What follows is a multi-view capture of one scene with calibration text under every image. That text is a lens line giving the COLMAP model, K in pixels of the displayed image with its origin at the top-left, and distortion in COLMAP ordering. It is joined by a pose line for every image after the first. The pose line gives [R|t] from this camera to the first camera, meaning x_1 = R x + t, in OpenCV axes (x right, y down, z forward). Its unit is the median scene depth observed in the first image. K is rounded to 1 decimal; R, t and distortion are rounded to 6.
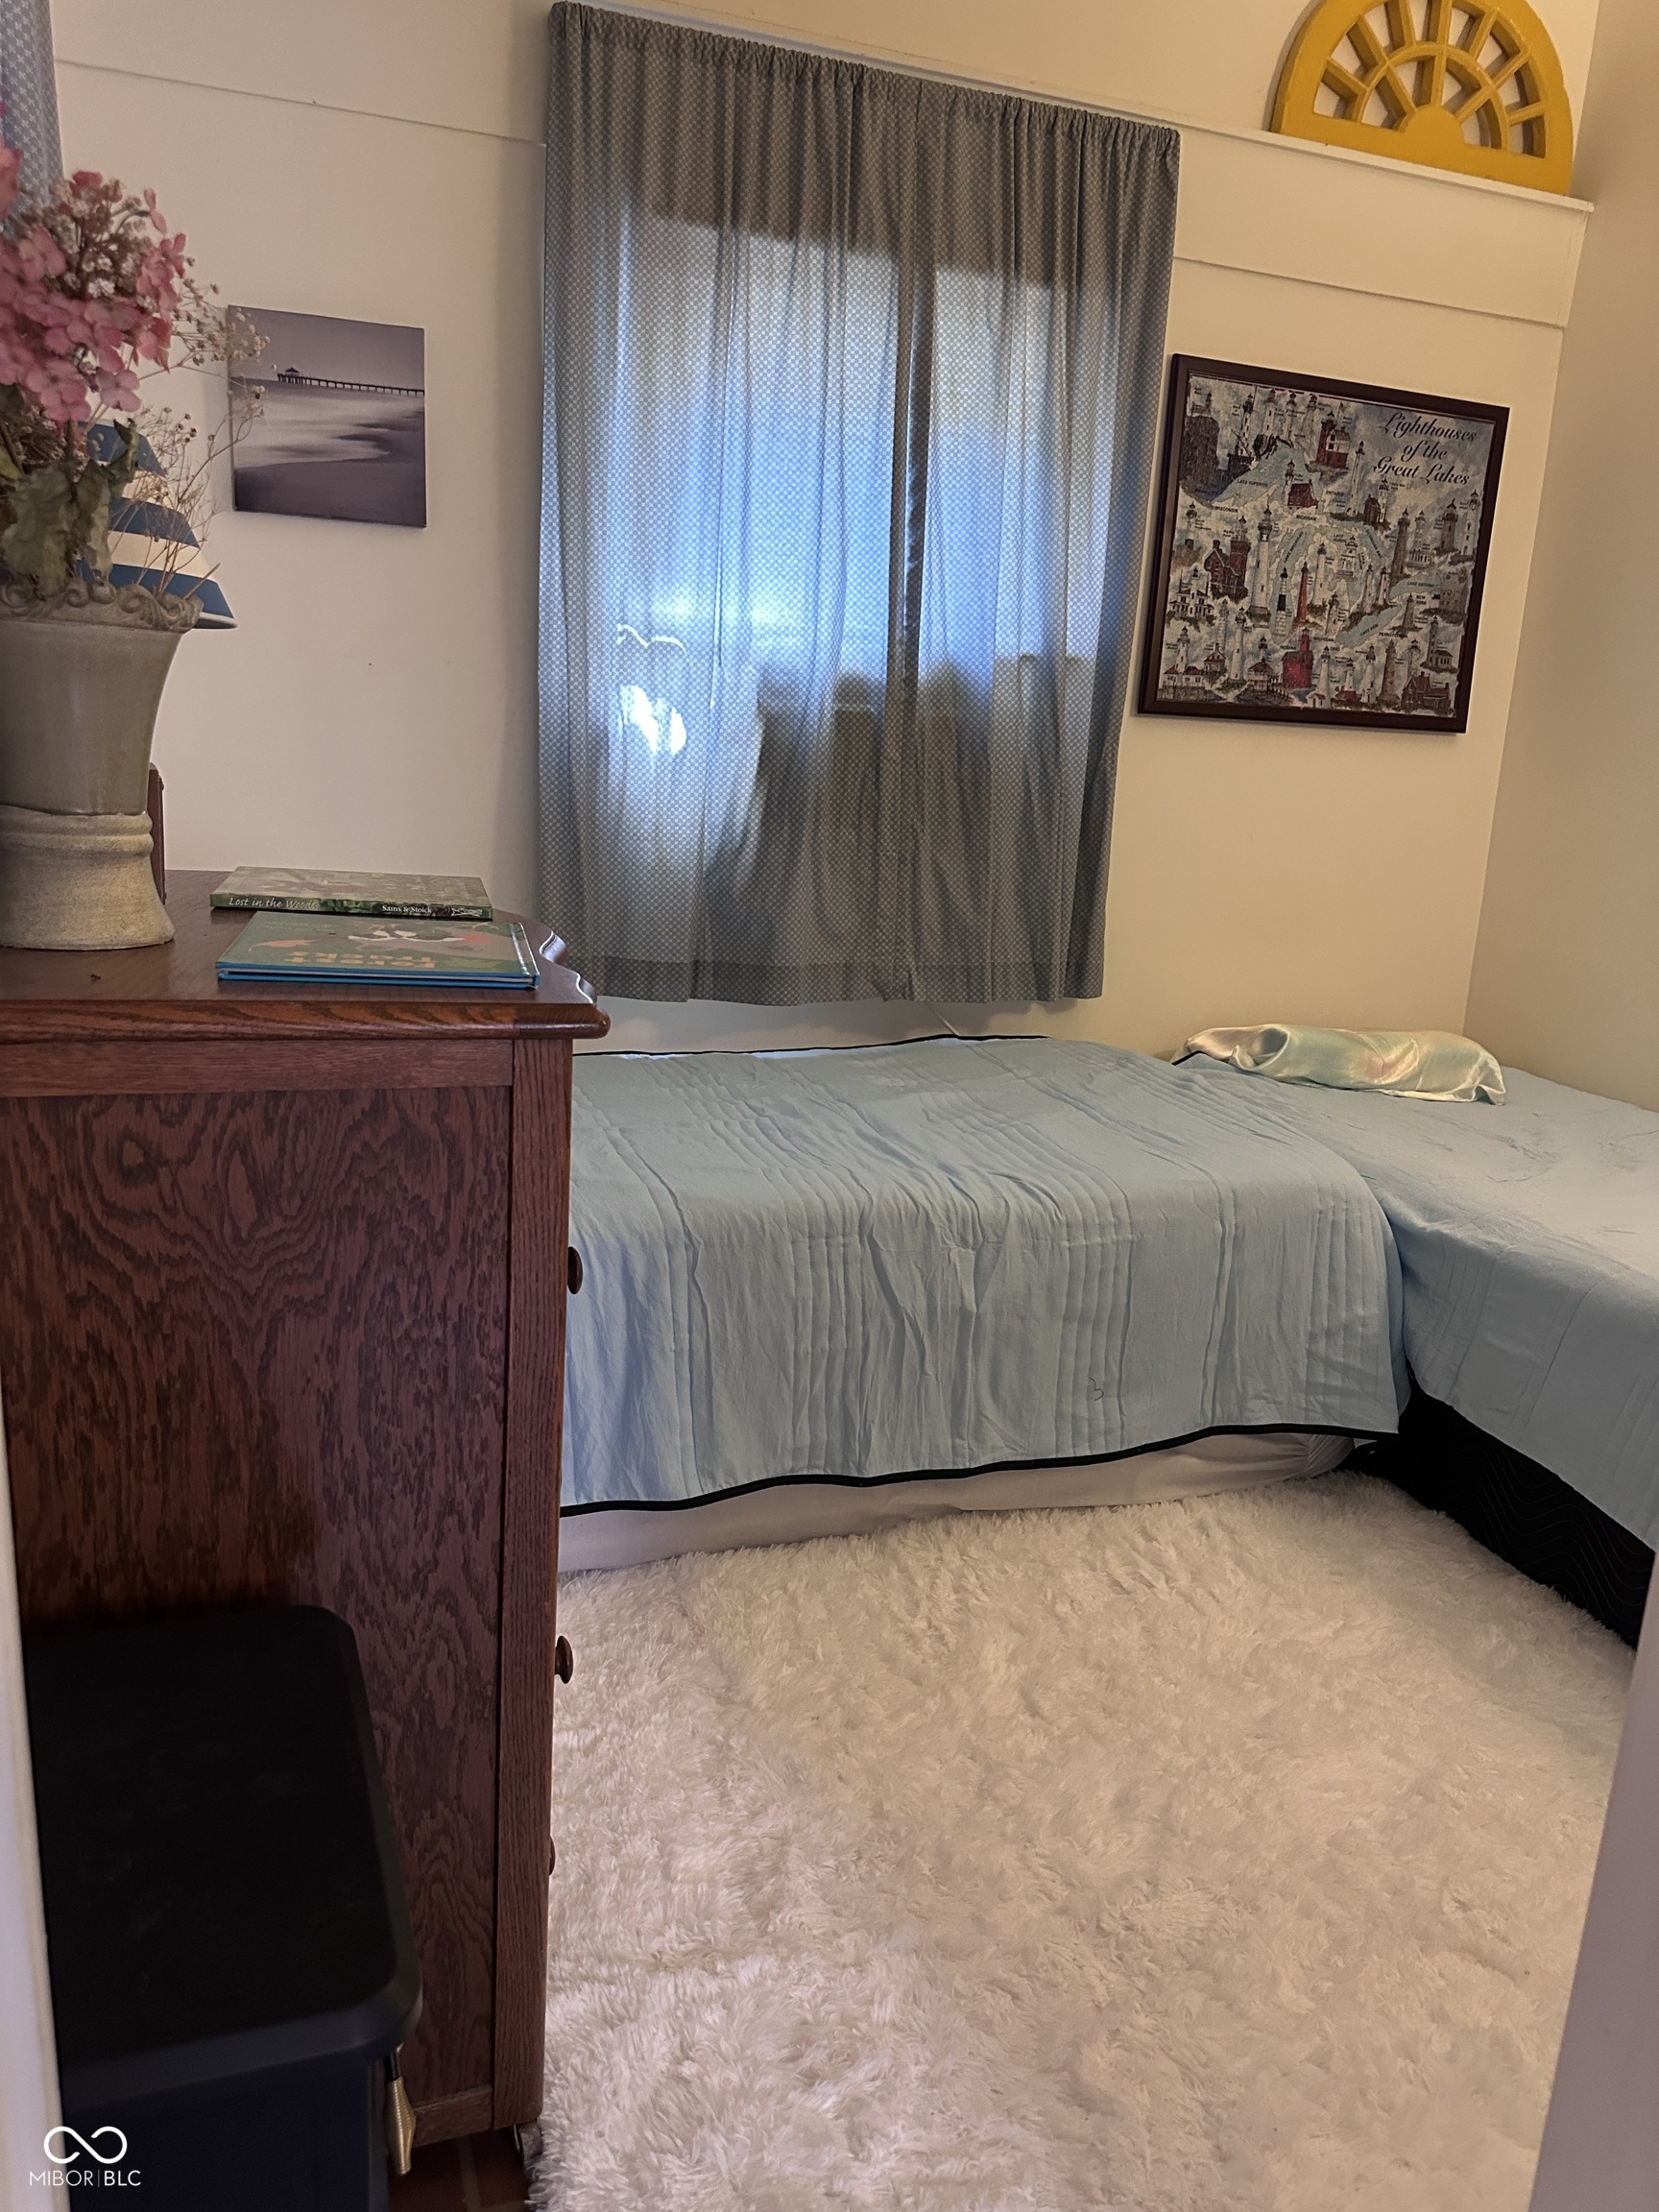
lens RADIAL K [[1534.1, 0, 829.5], [0, 1534.1, 1106.0], [0, 0, 1]] dist [0.156654, -0.329329]
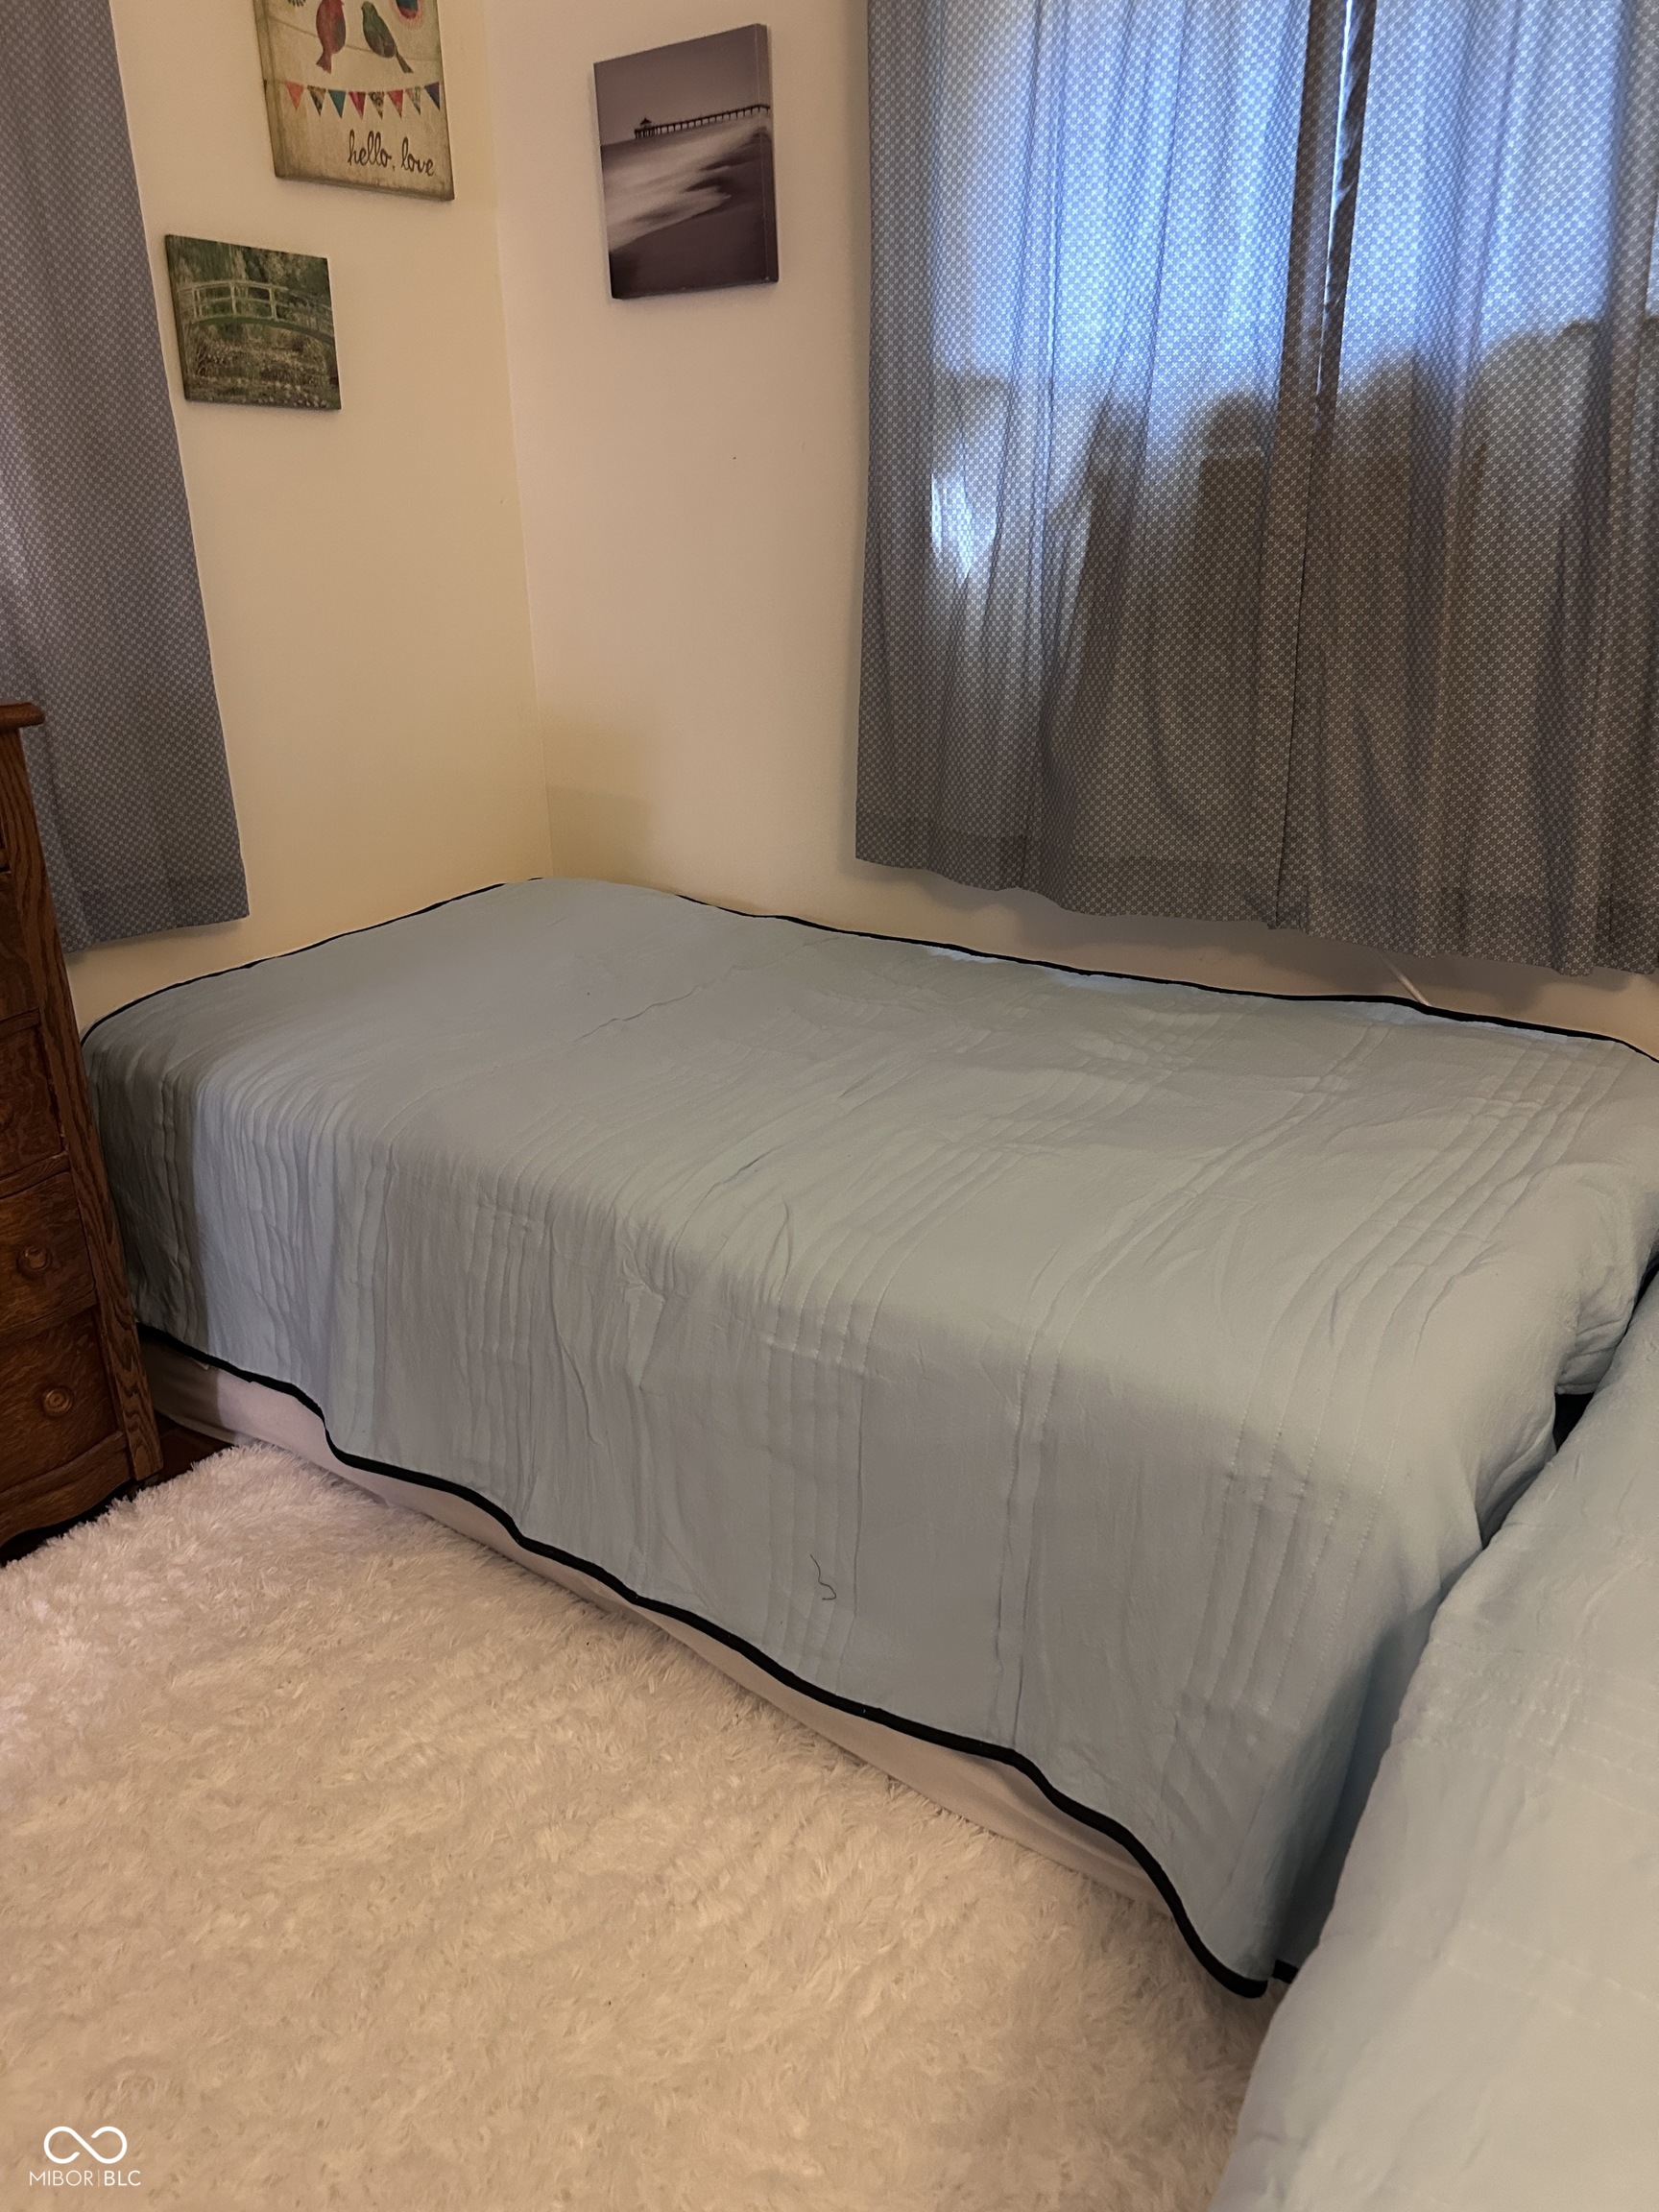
lens RADIAL K [[1582.0, 0, 876.5], [0, 1582.0, 1106.4], [0, 0, 1]] dist [0.114253, -0.195521]
pose [[0.556318, 0.235894, -0.796784, 0.527266], [-0.150819, 0.971598, 0.182346, -0.099636], [0.817168, 0.018728, 0.576095, 0.523816]]
